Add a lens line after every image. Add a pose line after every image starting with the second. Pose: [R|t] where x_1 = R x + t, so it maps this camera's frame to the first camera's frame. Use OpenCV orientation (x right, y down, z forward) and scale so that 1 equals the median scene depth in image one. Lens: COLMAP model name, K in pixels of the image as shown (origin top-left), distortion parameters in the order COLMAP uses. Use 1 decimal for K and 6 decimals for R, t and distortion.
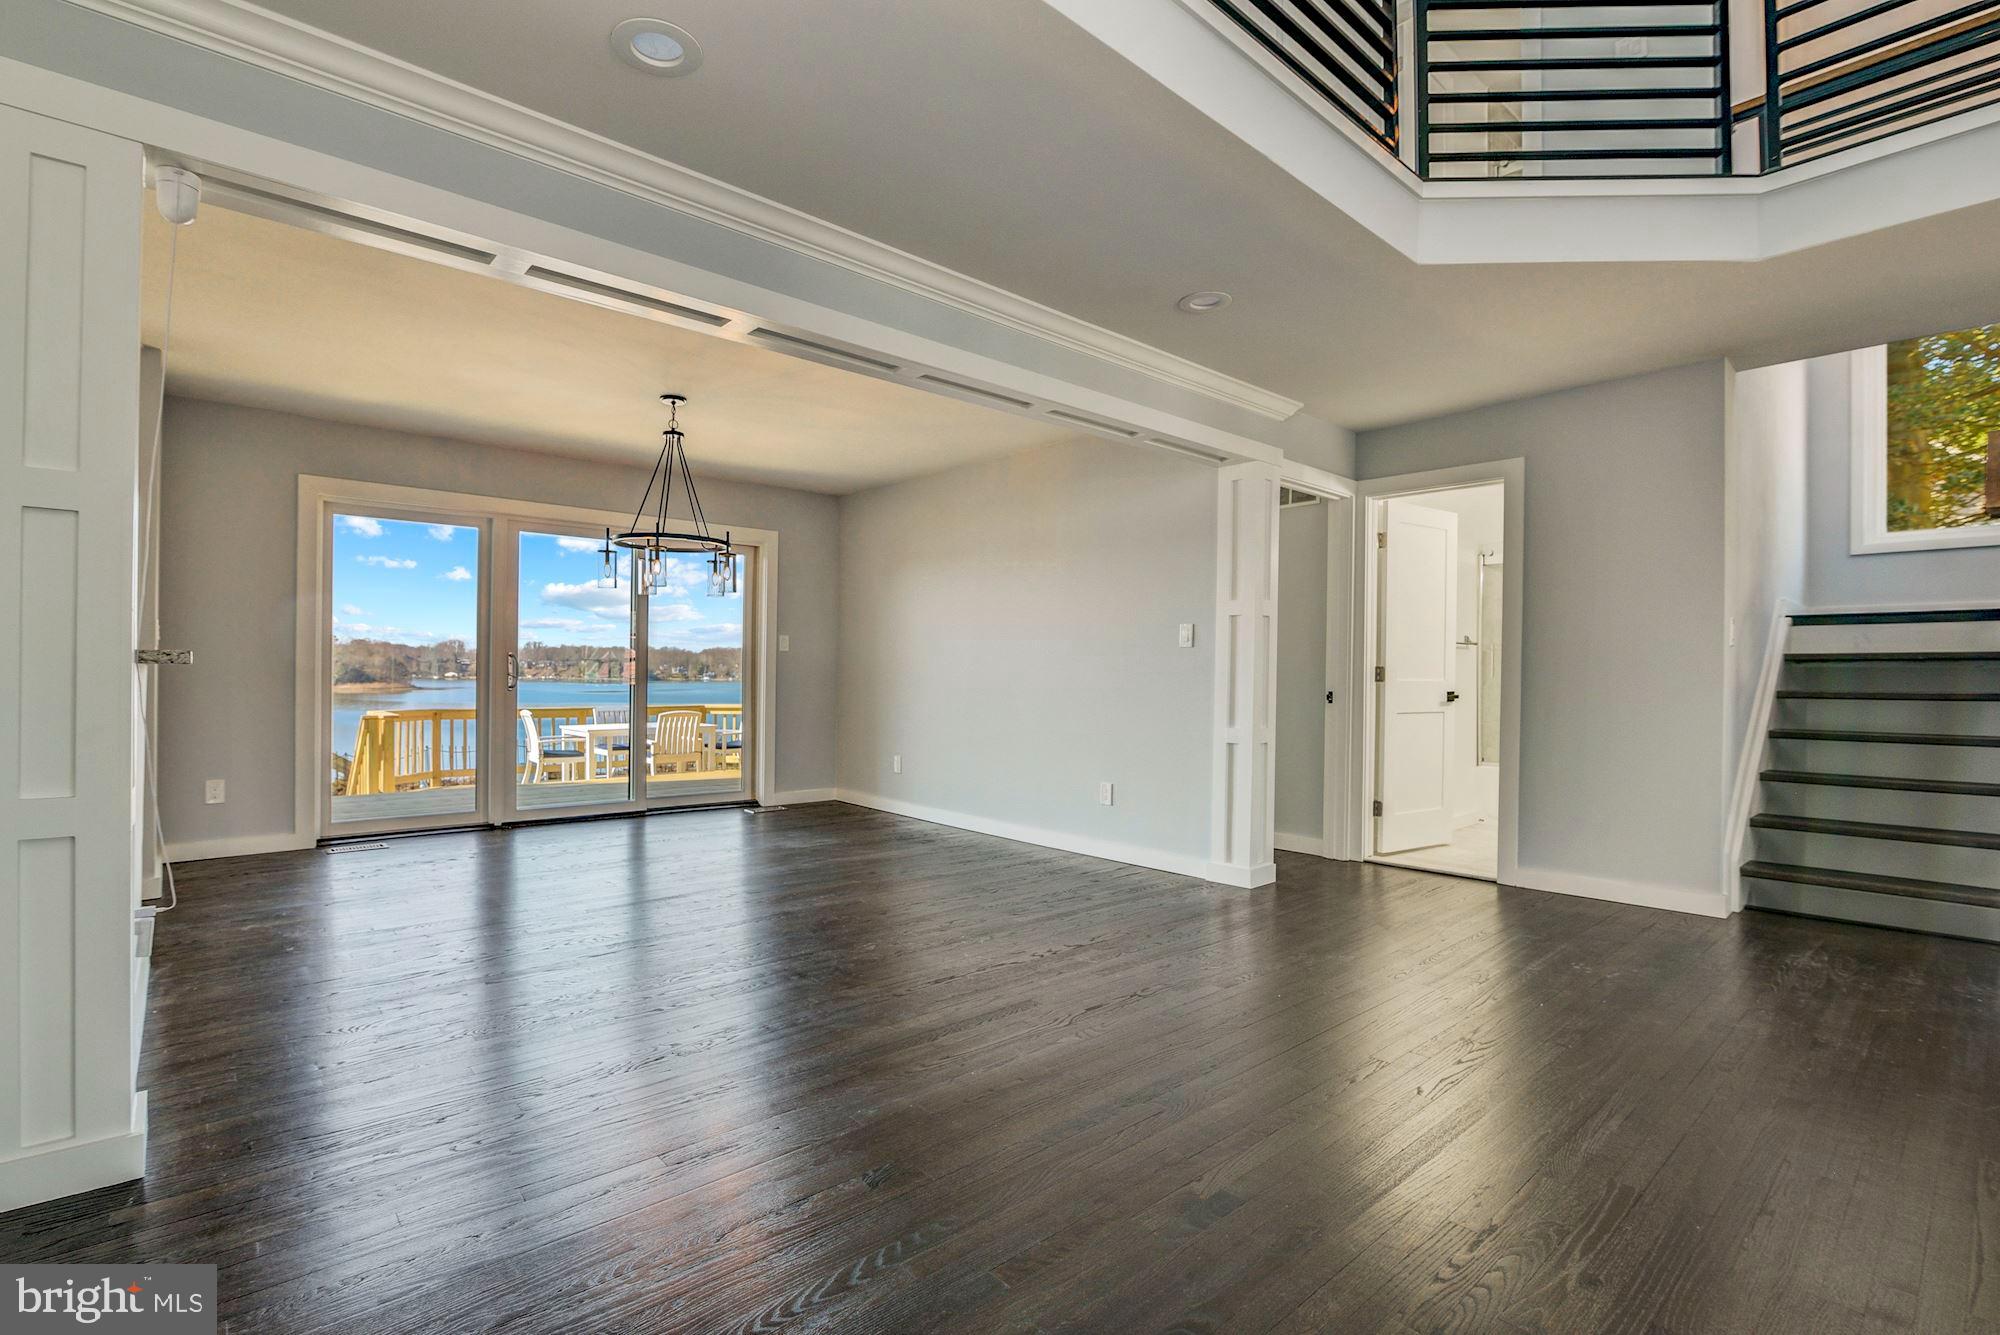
lens RADIAL K [[913.6, 0, 999.1], [0, 913.6, 668.7], [0, 0, 1]] dist [-0.017475, 0.000863]
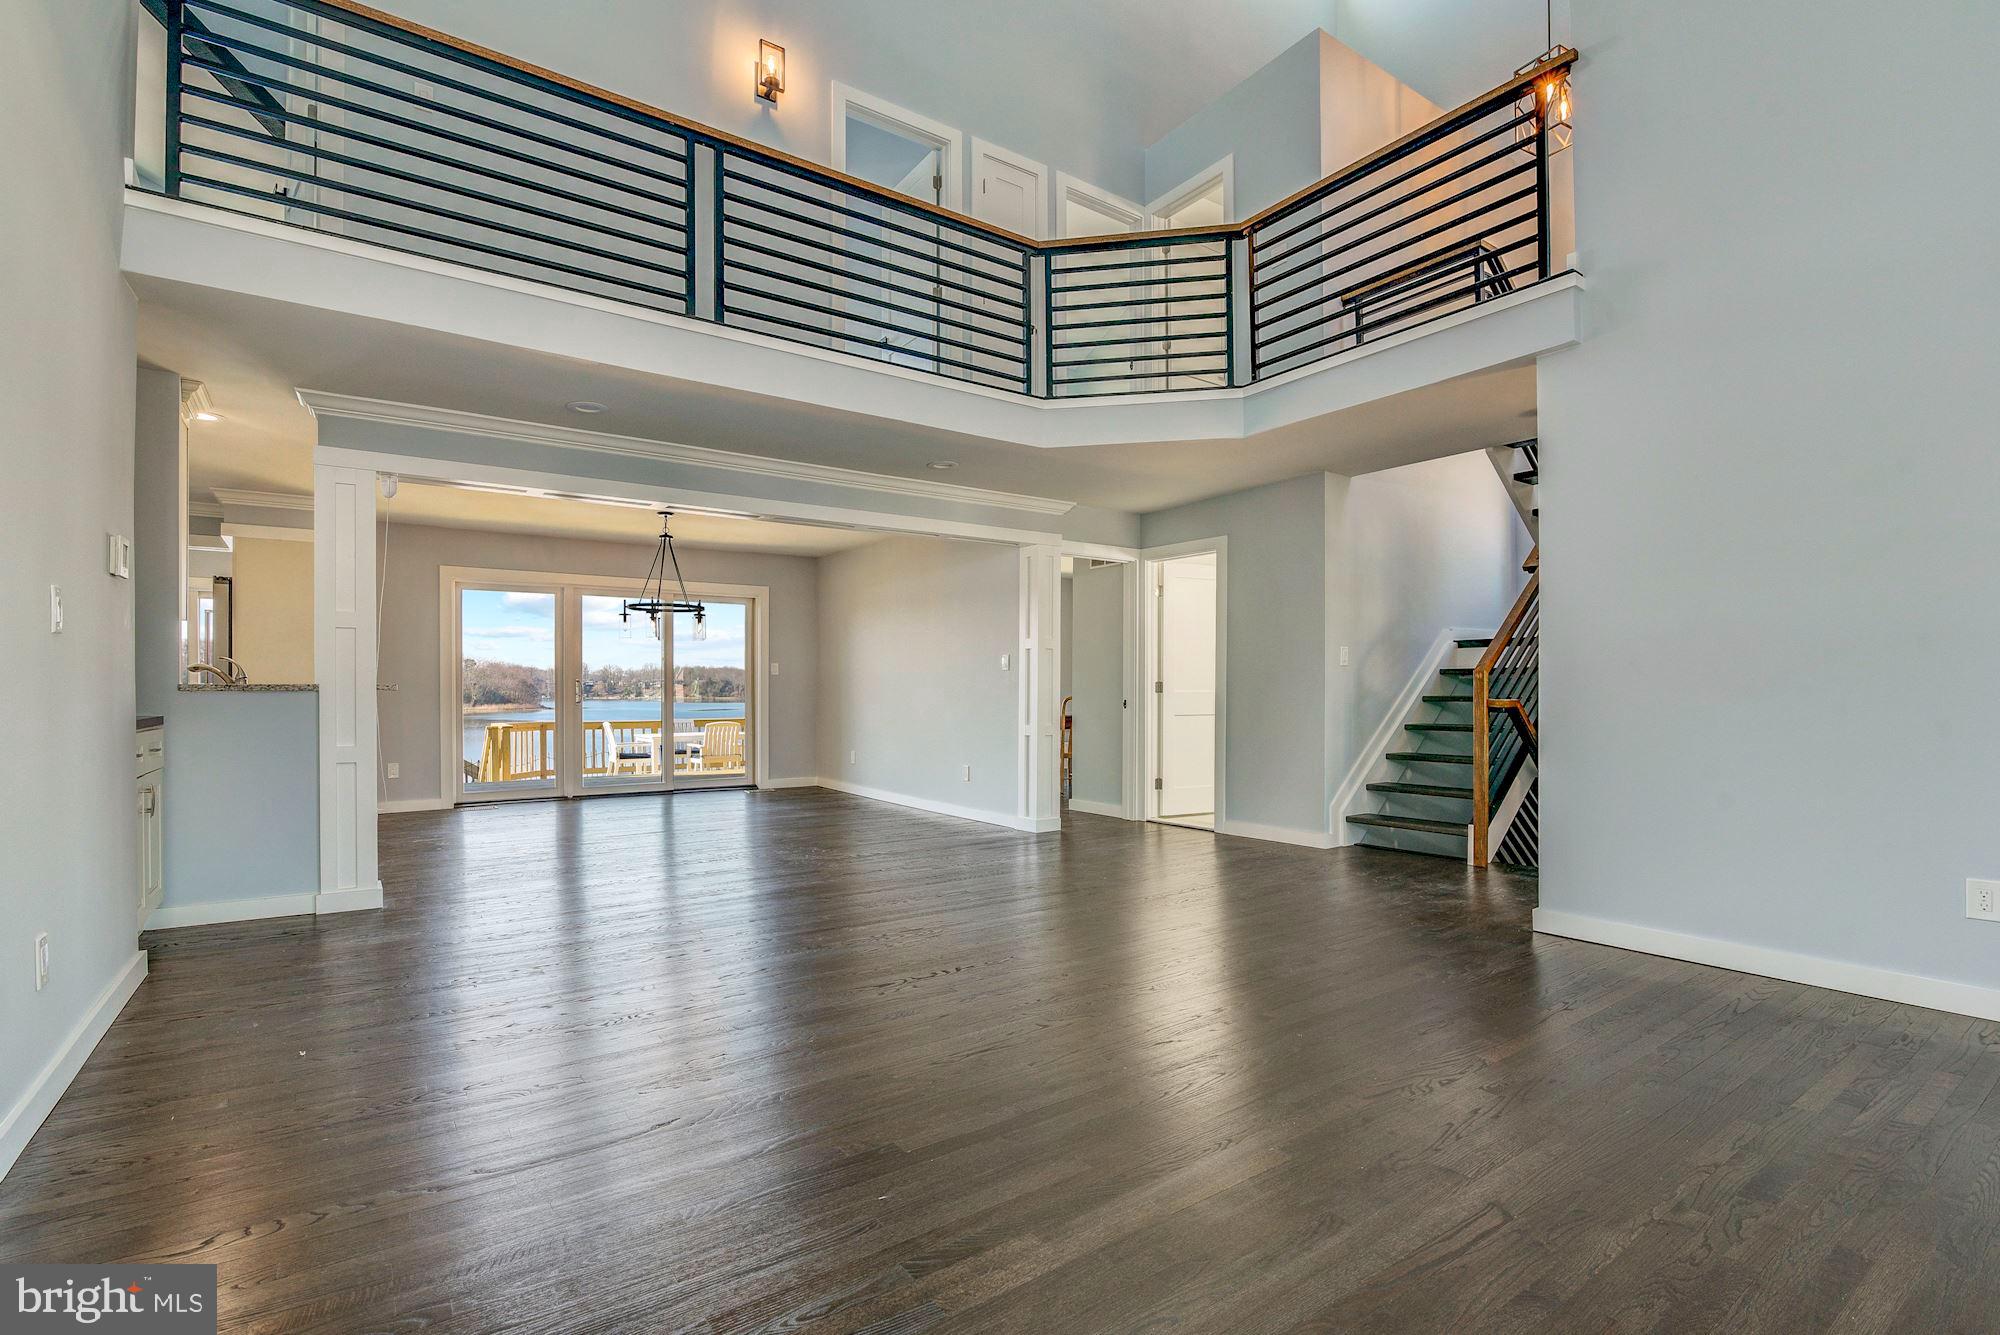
lens RADIAL K [[913.6, 0, 1000.0], [0, 913.6, 687.6], [0, 0, 1]] dist [-0.017475, 0.000863]
pose [[0.994116, -0.008742, -0.107972, 0.250142], [0.008982, 0.999958, 0.001733, 0.000329], [0.107952, -0.002692, 0.994152, -0.322253]]
